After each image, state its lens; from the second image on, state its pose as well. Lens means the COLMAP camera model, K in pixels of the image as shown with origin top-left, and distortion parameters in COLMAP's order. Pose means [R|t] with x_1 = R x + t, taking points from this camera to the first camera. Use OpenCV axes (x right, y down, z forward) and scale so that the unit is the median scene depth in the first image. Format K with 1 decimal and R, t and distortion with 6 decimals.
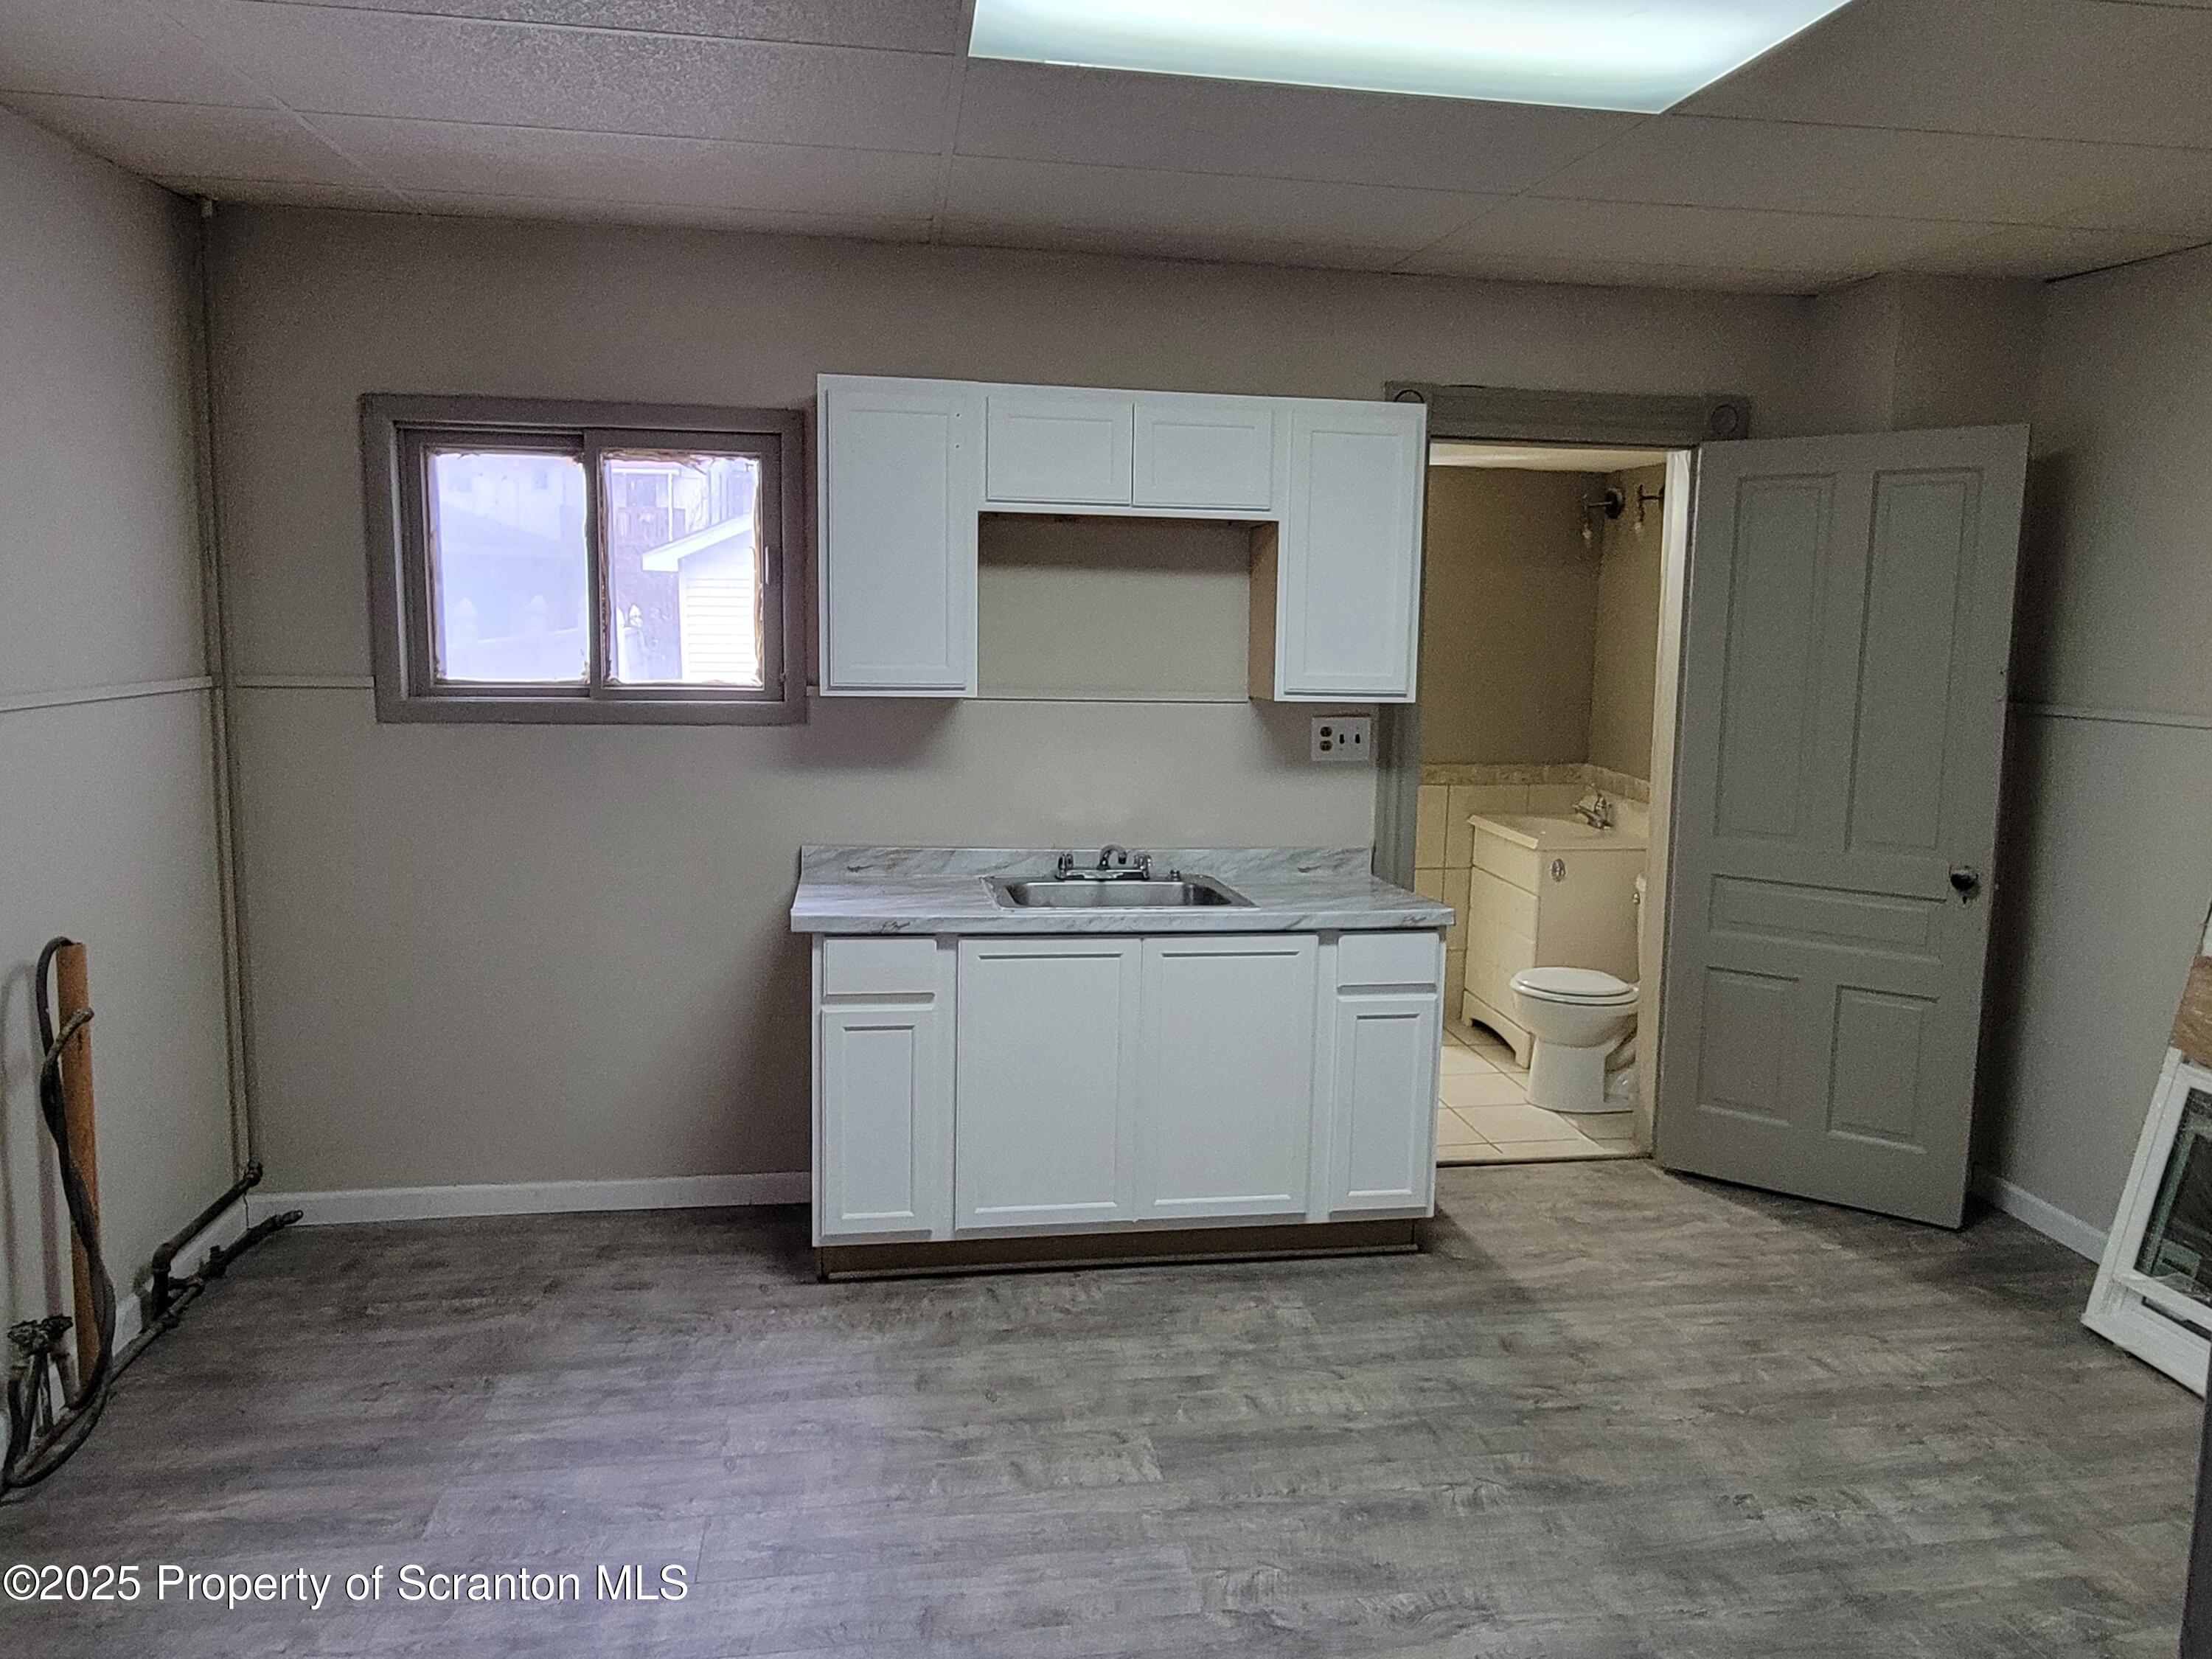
lens RADIAL K [[1551.7, 0, 1117.3], [0, 1551.7, 826.6], [0, 0, 1]] dist [-0.002344, -0.003497]
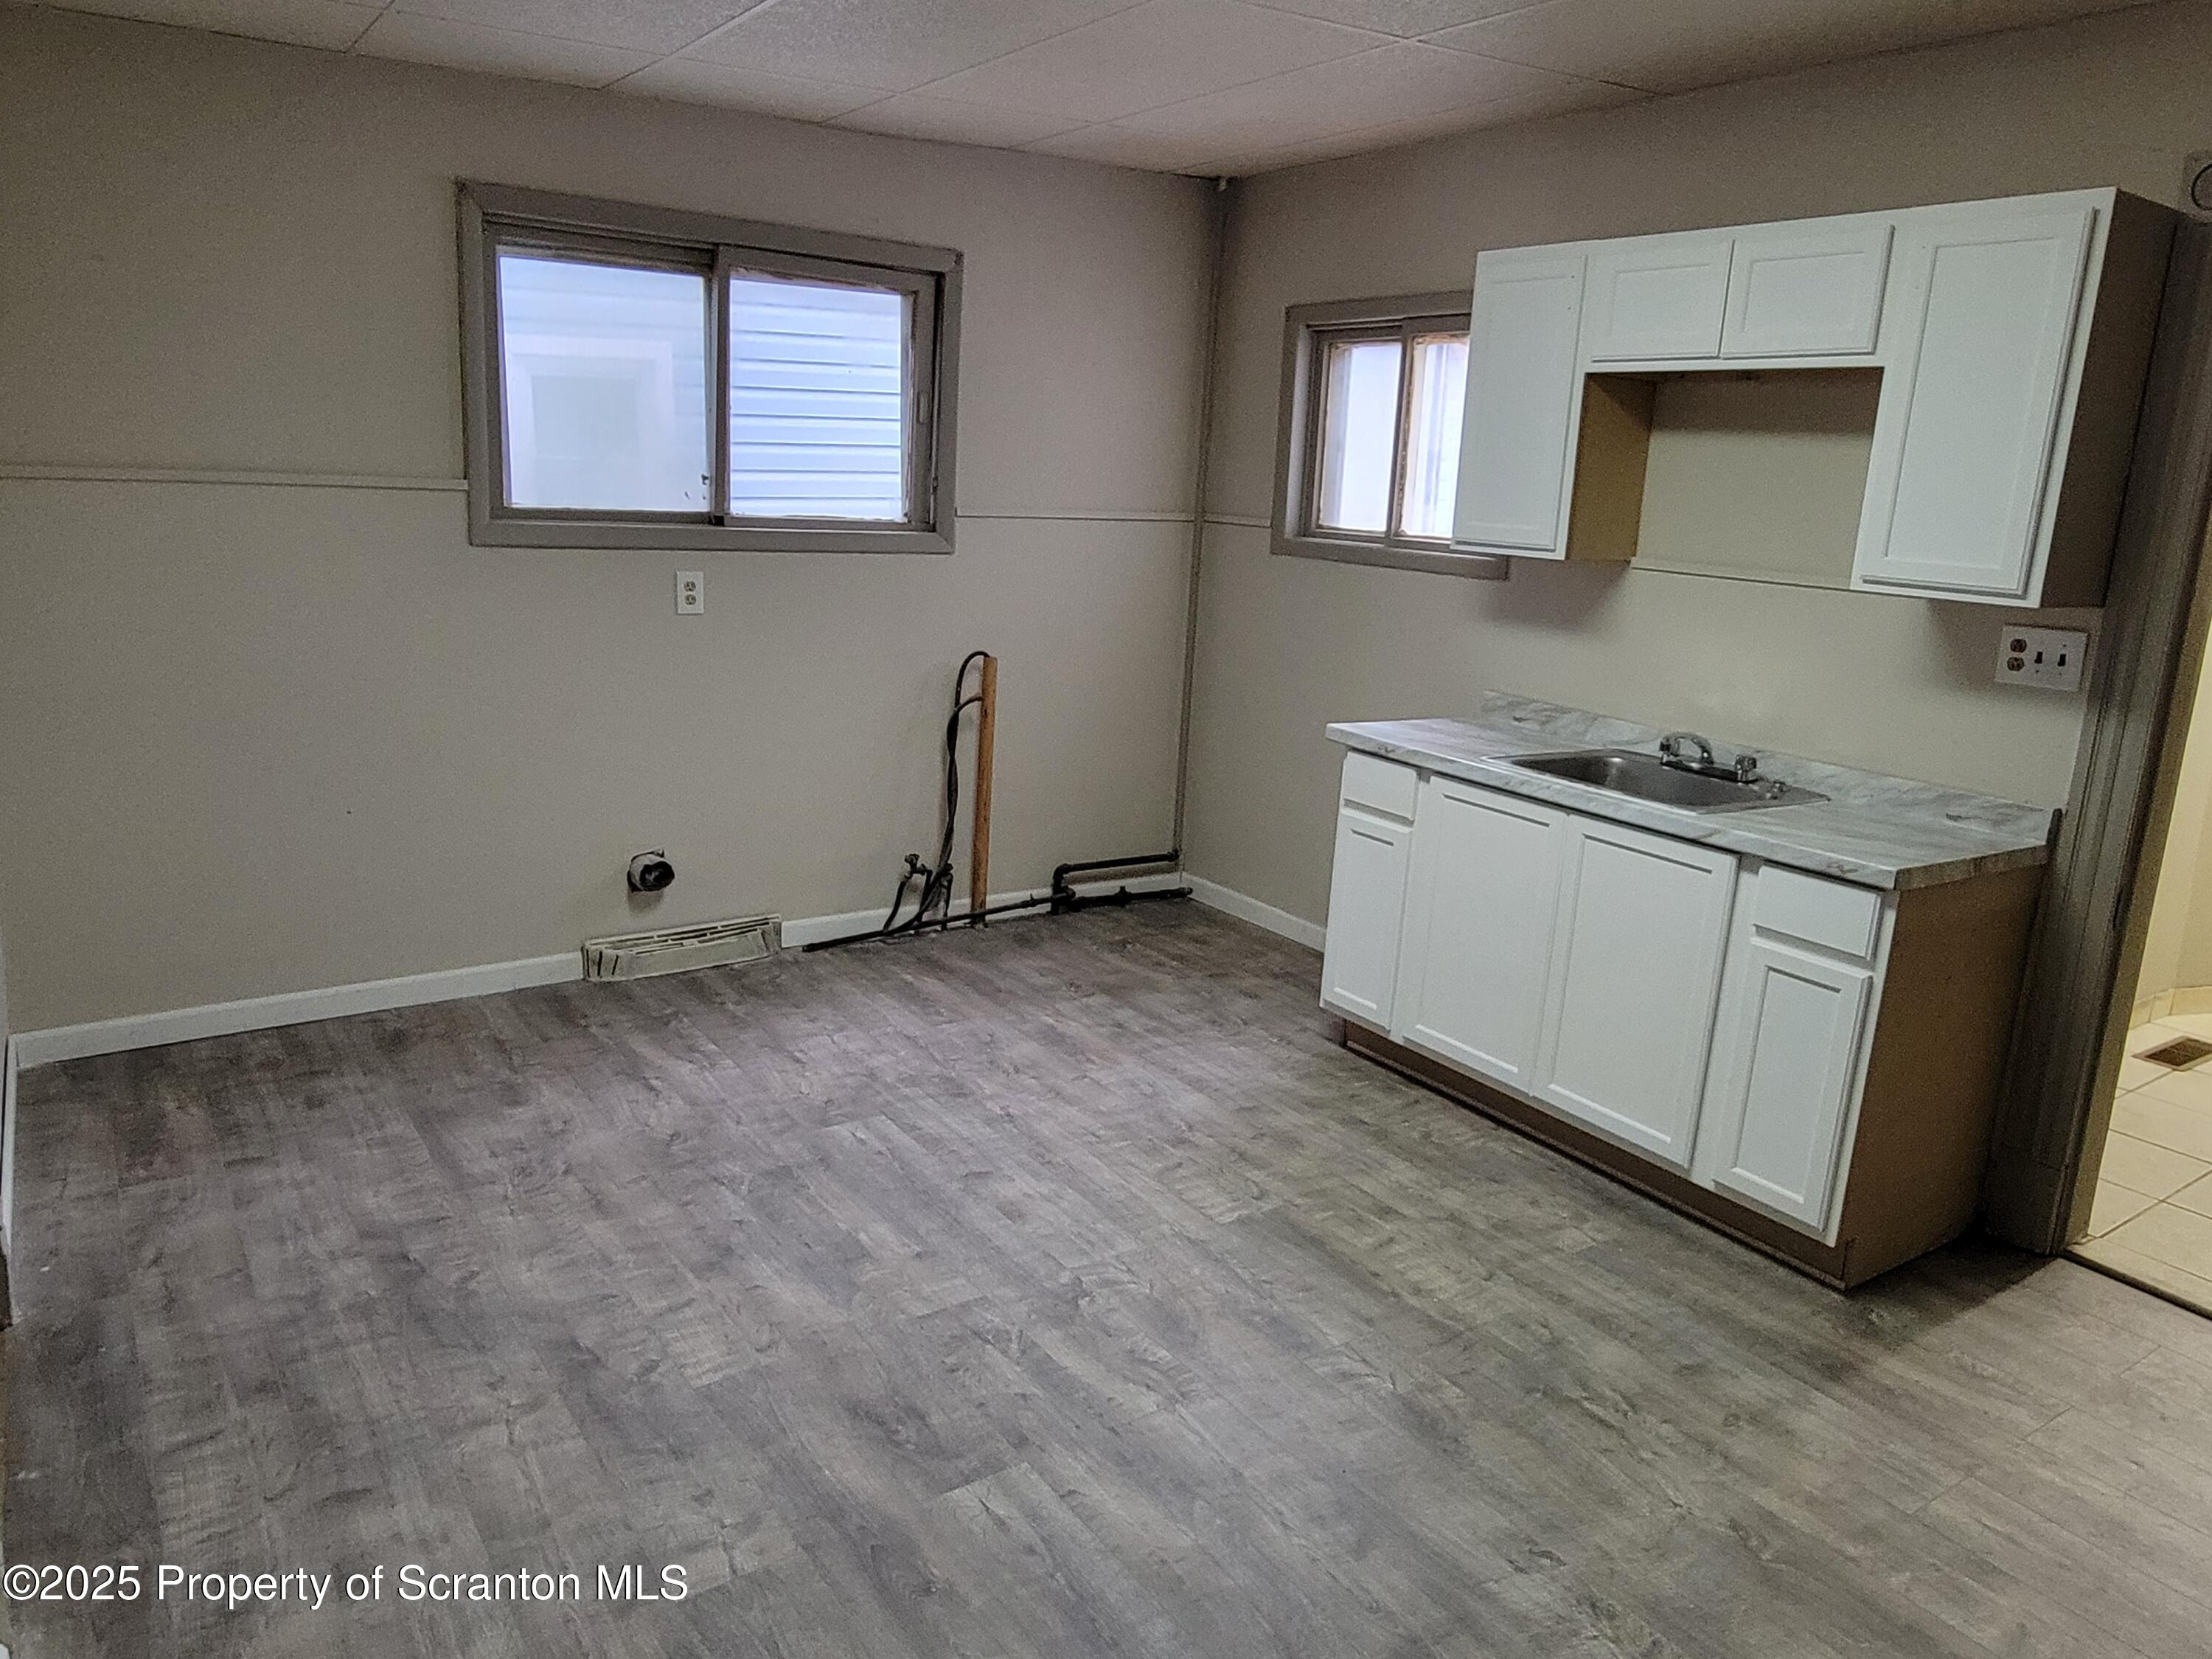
lens RADIAL K [[1551.7, 0, 1115.9], [0, 1551.7, 821.8], [0, 0, 1]] dist [-0.002344, -0.003497]
pose [[0.405334, 0.208403, -0.890097, 0.777481], [-0.160257, 0.974789, 0.155254, -0.028572], [0.900012, 0.079715, 0.428513, 0.334796]]
